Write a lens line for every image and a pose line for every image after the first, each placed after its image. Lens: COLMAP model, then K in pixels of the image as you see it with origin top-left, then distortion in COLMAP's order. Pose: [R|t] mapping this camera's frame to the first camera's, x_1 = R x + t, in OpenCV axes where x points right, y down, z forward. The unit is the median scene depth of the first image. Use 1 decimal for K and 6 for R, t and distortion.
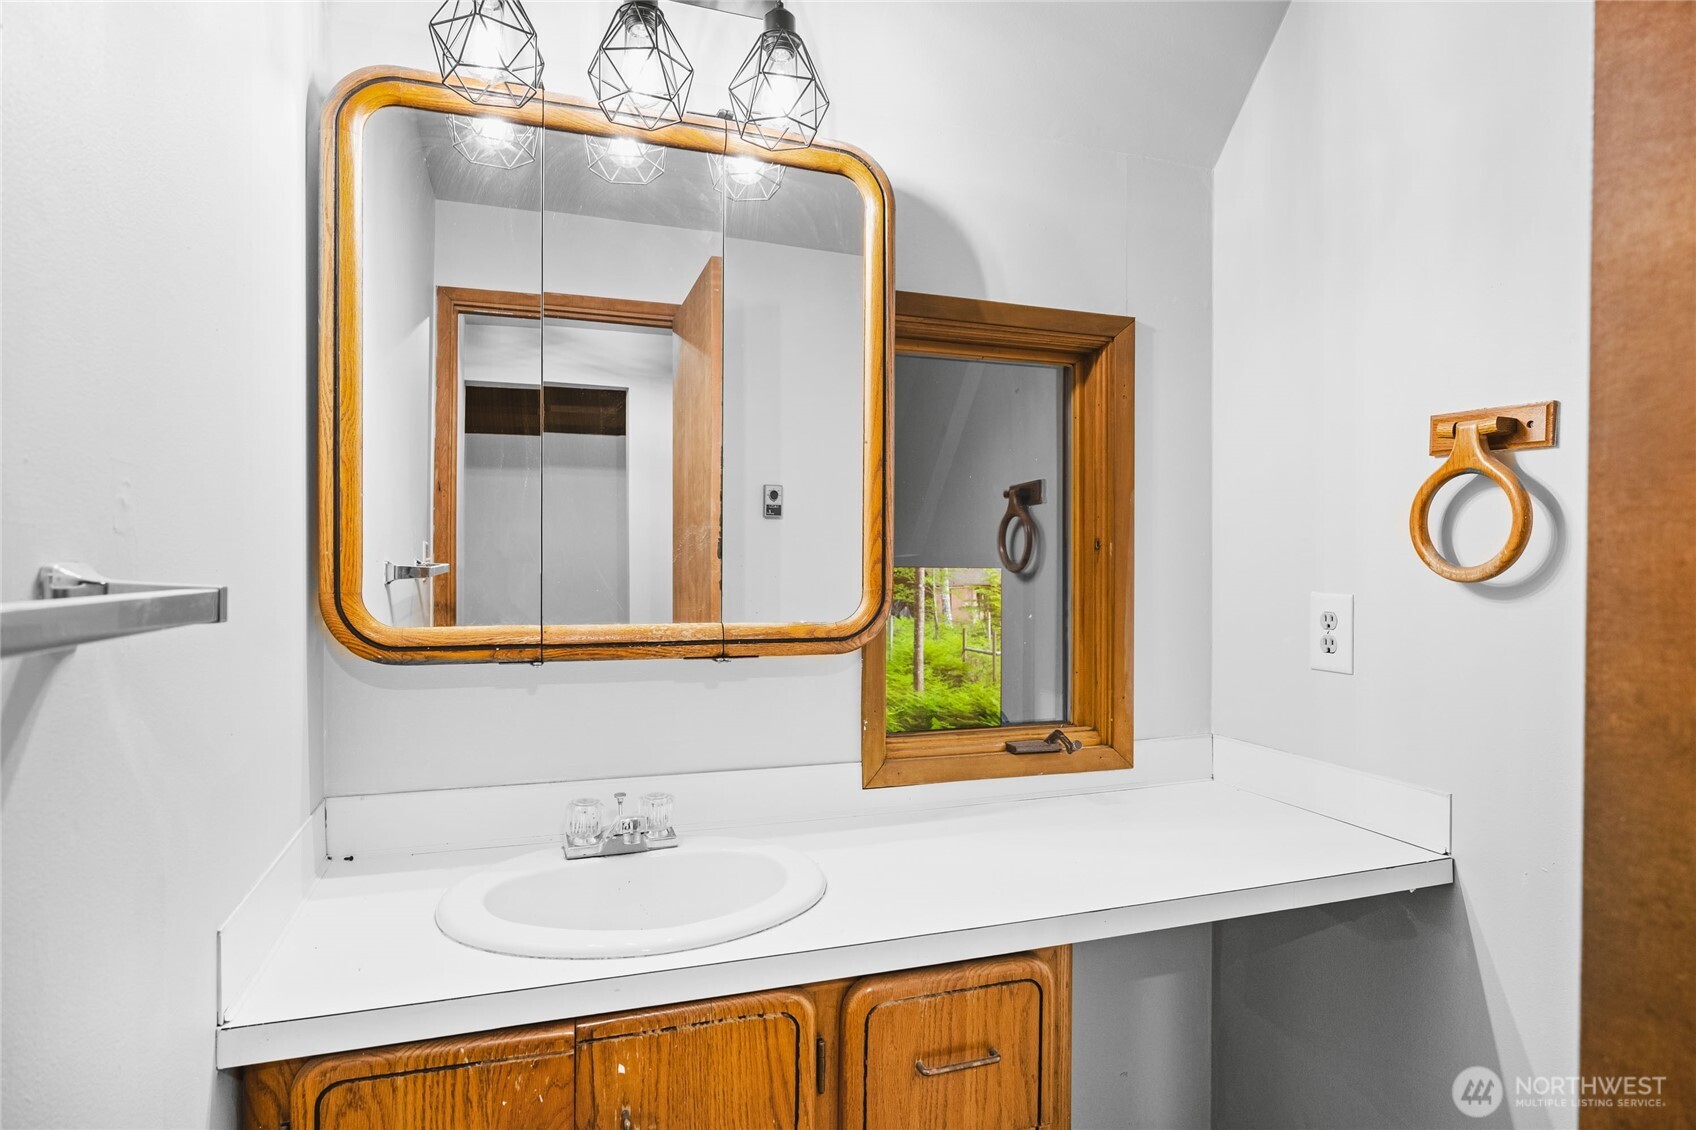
lens RADIAL K [[927.2, 0, 843.0], [0, 927.2, 566.0], [0, 0, 1]] dist [-0.000860, -0.000518]
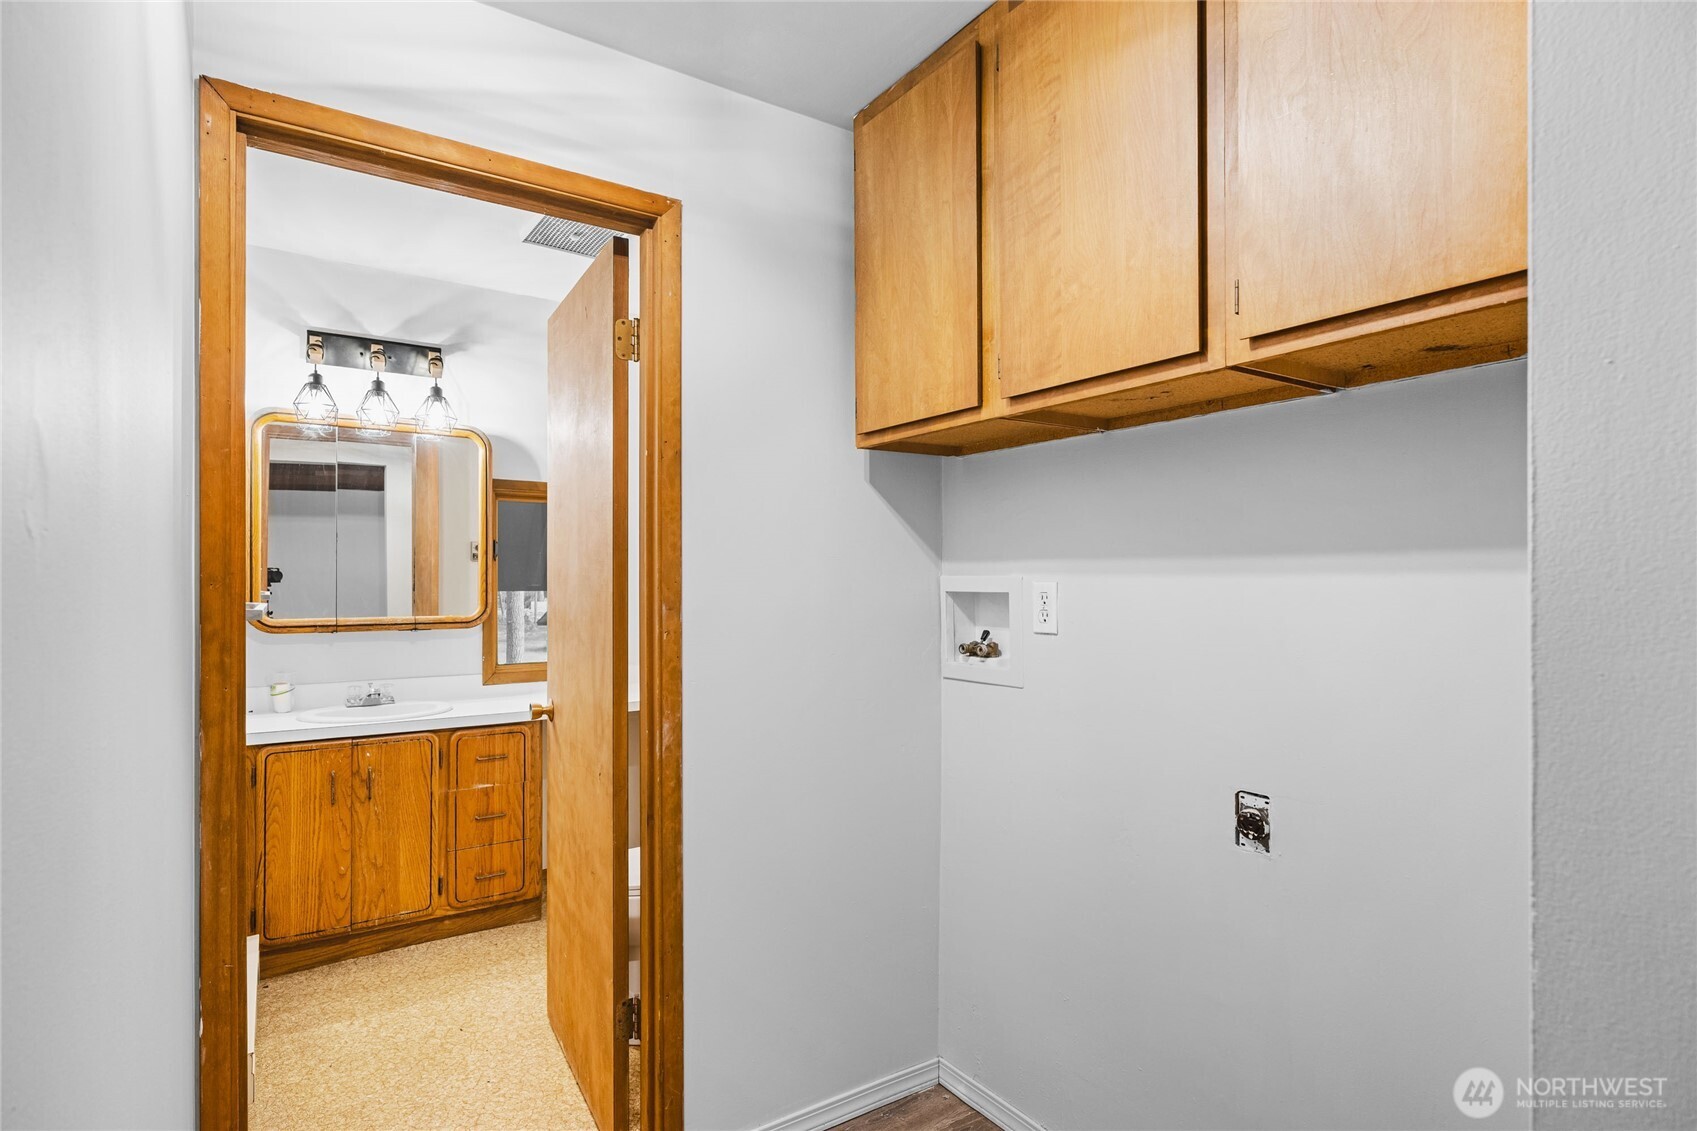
lens RADIAL K [[874.3, 0, 852.2], [0, 874.3, 567.9], [0, 0, 1]] dist [0.004819, 0.000576]
pose [[0.968678, -0.002369, 0.248309, 0.480186], [0.005226, 0.999927, -0.010850, -0.042859], [-0.248265, 0.011808, 0.968620, -1.791292]]
